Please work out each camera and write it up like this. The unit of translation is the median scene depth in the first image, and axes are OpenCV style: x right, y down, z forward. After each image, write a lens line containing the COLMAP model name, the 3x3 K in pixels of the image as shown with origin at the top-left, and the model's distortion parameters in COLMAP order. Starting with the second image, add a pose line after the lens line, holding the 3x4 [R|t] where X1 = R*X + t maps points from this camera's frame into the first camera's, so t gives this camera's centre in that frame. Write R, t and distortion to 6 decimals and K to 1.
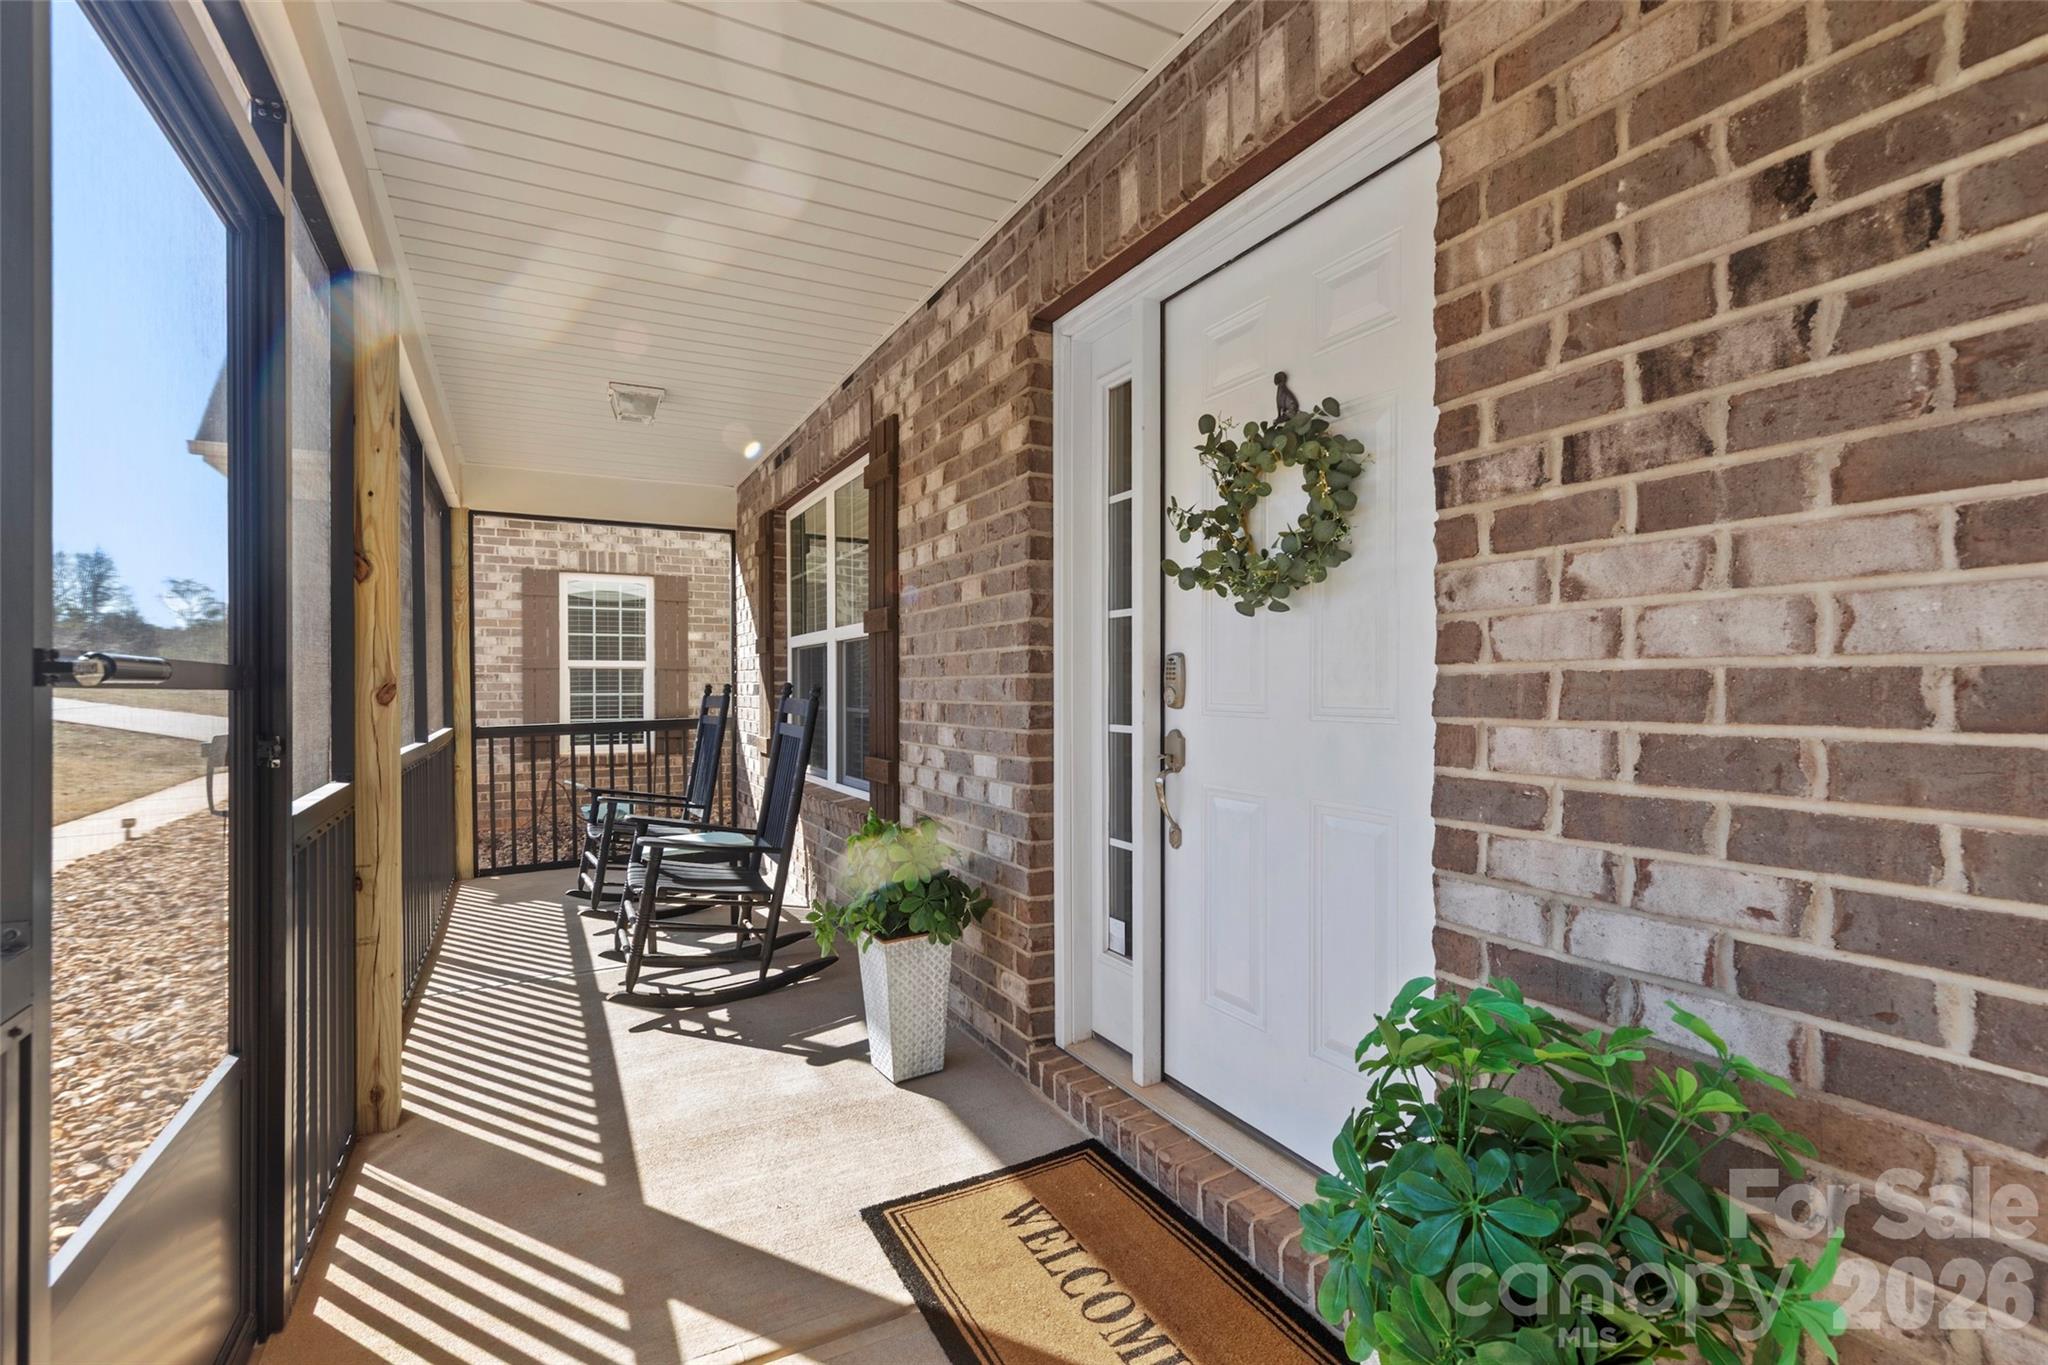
lens RADIAL K [[926.0, 0, 1023.0], [0, 926.0, 686.9], [0, 0, 1]] dist [0.001868, -0.001053]
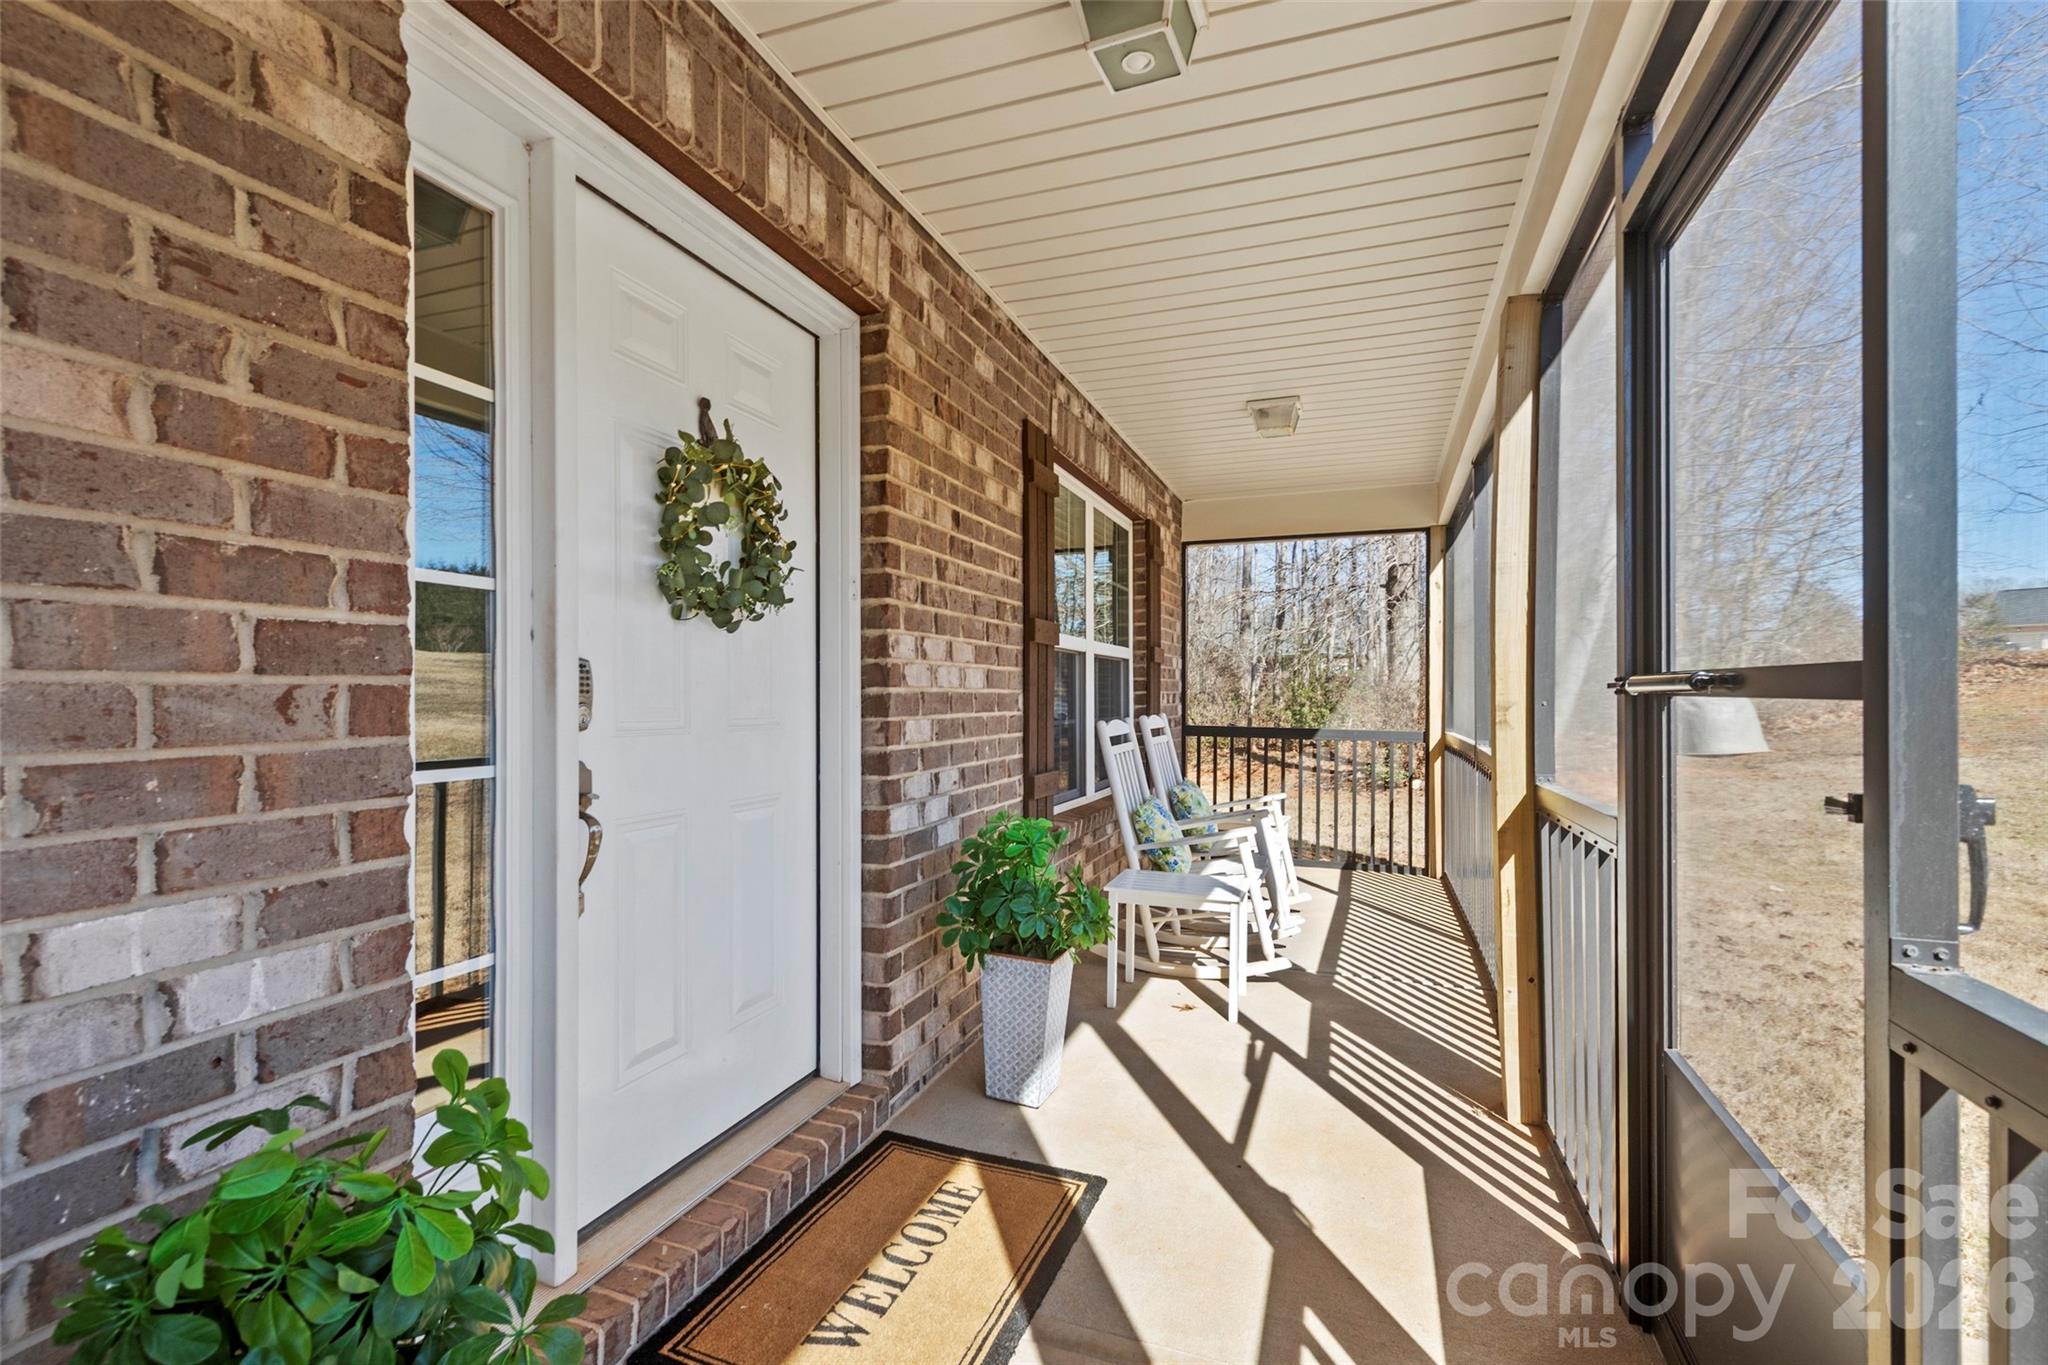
lens RADIAL K [[926.0, 0, 1026.6], [0, 926.0, 688.1], [0, 0, 1]] dist [0.001868, -0.001053]
pose [[-0.668611, 0.006884, 0.743581, -0.802139], [0.002443, 0.999972, -0.007061, -0.007475], [-0.743608, -0.002904, -0.668609, 1.562307]]
